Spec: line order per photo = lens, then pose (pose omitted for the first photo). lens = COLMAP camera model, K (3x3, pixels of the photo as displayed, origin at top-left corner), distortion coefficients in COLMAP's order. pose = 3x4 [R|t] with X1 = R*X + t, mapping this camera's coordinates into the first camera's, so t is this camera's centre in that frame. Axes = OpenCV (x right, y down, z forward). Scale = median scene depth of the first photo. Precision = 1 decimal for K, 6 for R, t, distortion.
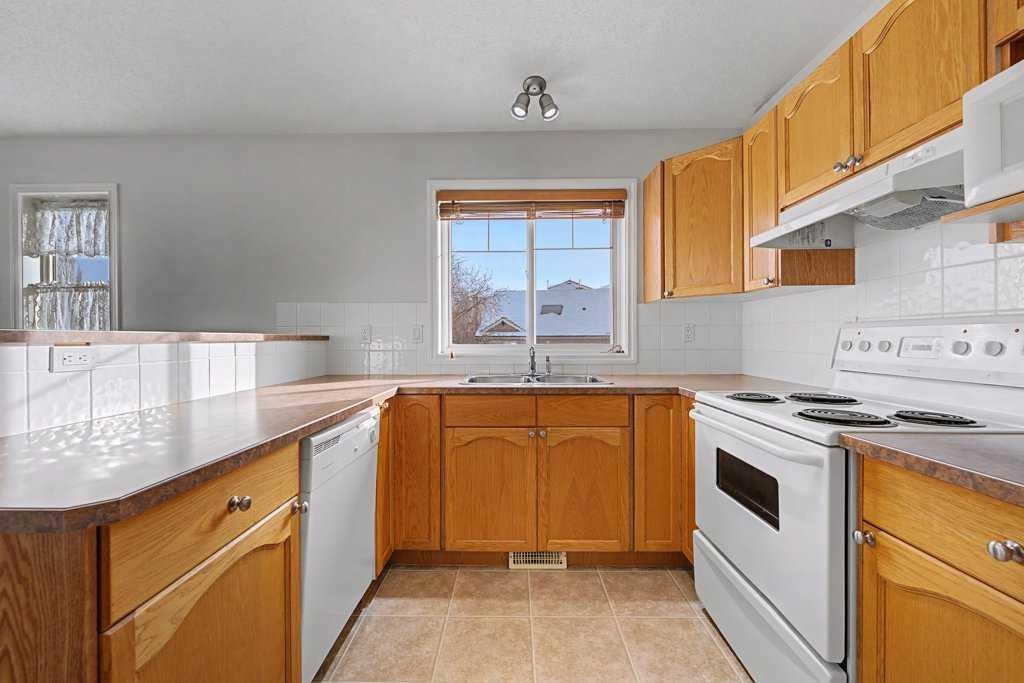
lens RADIAL K [[418.4, 0, 506.6], [0, 418.4, 340.1], [0, 0, 1]] dist [0.000396, -0.000066]
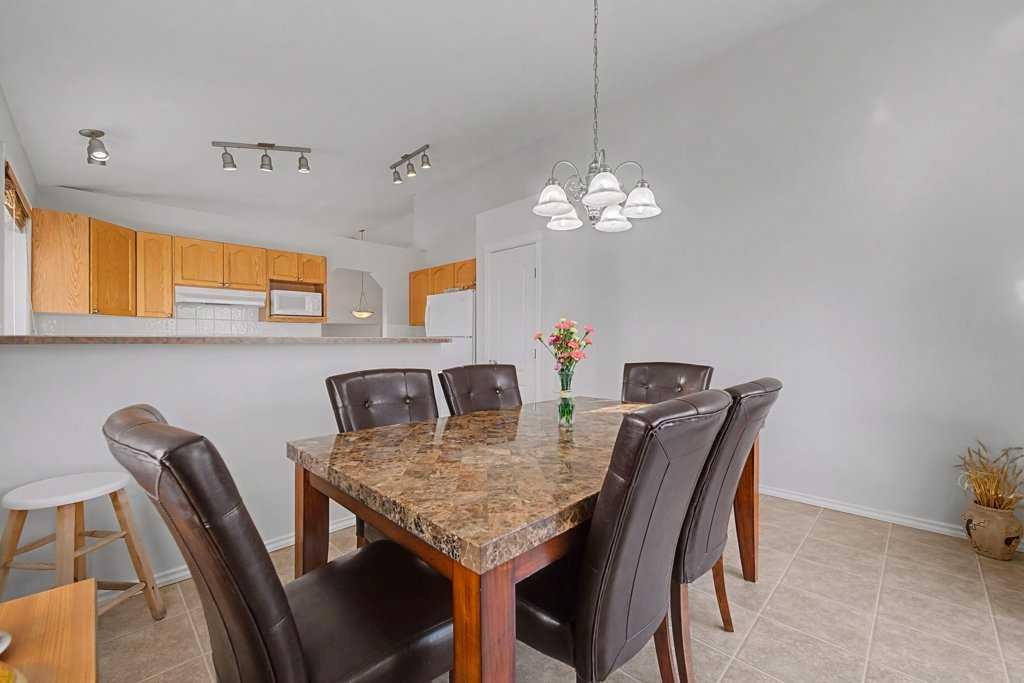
lens RADIAL K [[413.0, 0, 512.2], [0, 413.0, 343.5], [0, 0, 1]] dist [0.000049, 0.000063]
pose [[-0.719761, 0.003066, 0.694215, -1.871940], [0.004732, 0.999989, 0.000490, 0.011624], [-0.694206, 0.003638, -0.719768, 1.150329]]
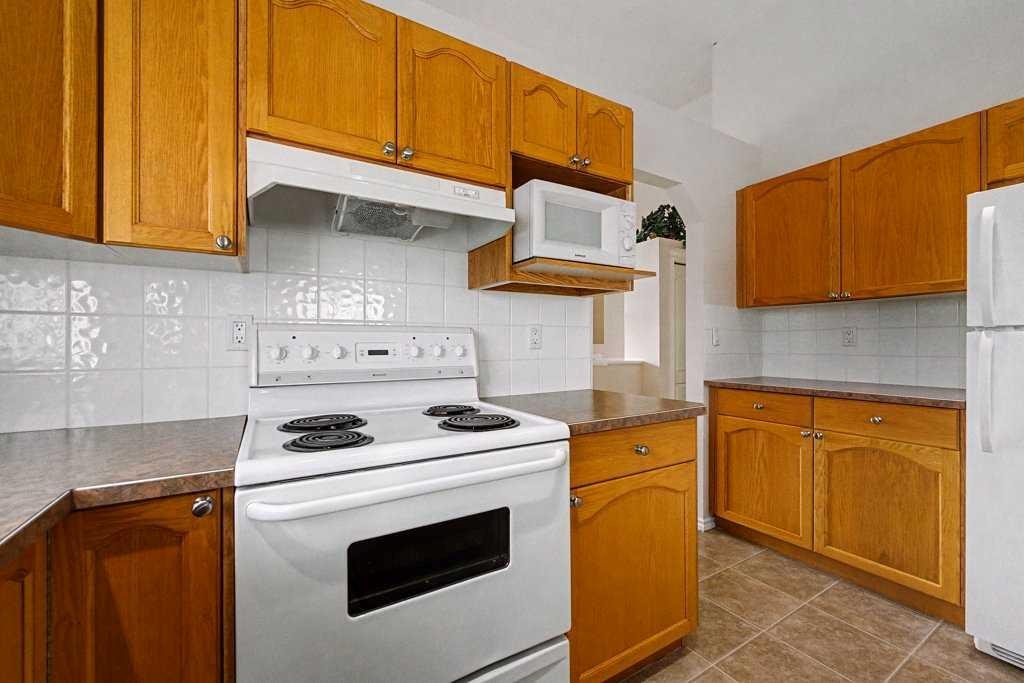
lens RADIAL K [[413.0, 0, 512.2], [0, 413.0, 343.5], [0, 0, 1]] dist [0.000049, 0.000063]
pose [[-0.533971, 0.004486, 0.845491, -0.047618], [0.004235, 0.999988, -0.002631, -0.000540], [-0.845492, 0.002176, -0.533983, 0.854270]]
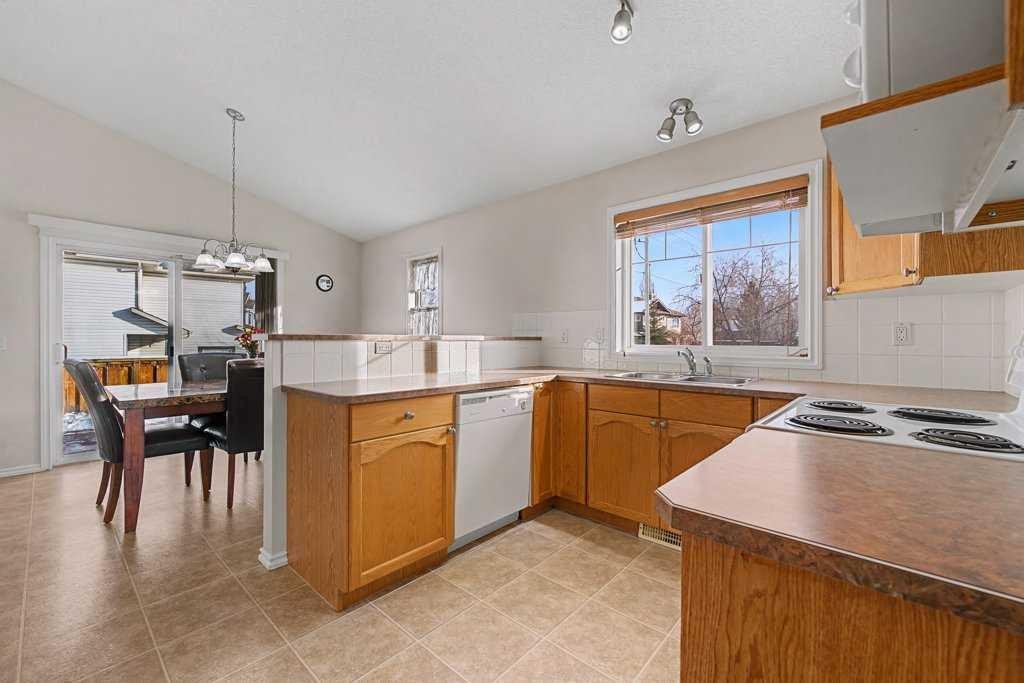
lens RADIAL K [[424.2, 0, 506.9], [0, 424.2, 340.4], [0, 0, 1]] dist [0.001005, 0.000032]
pose [[0.748139, 0.006915, -0.663506, 0.523132], [-0.006865, 0.999973, 0.002680, -0.002986], [0.663507, 0.002550, 0.748166, -0.132595]]
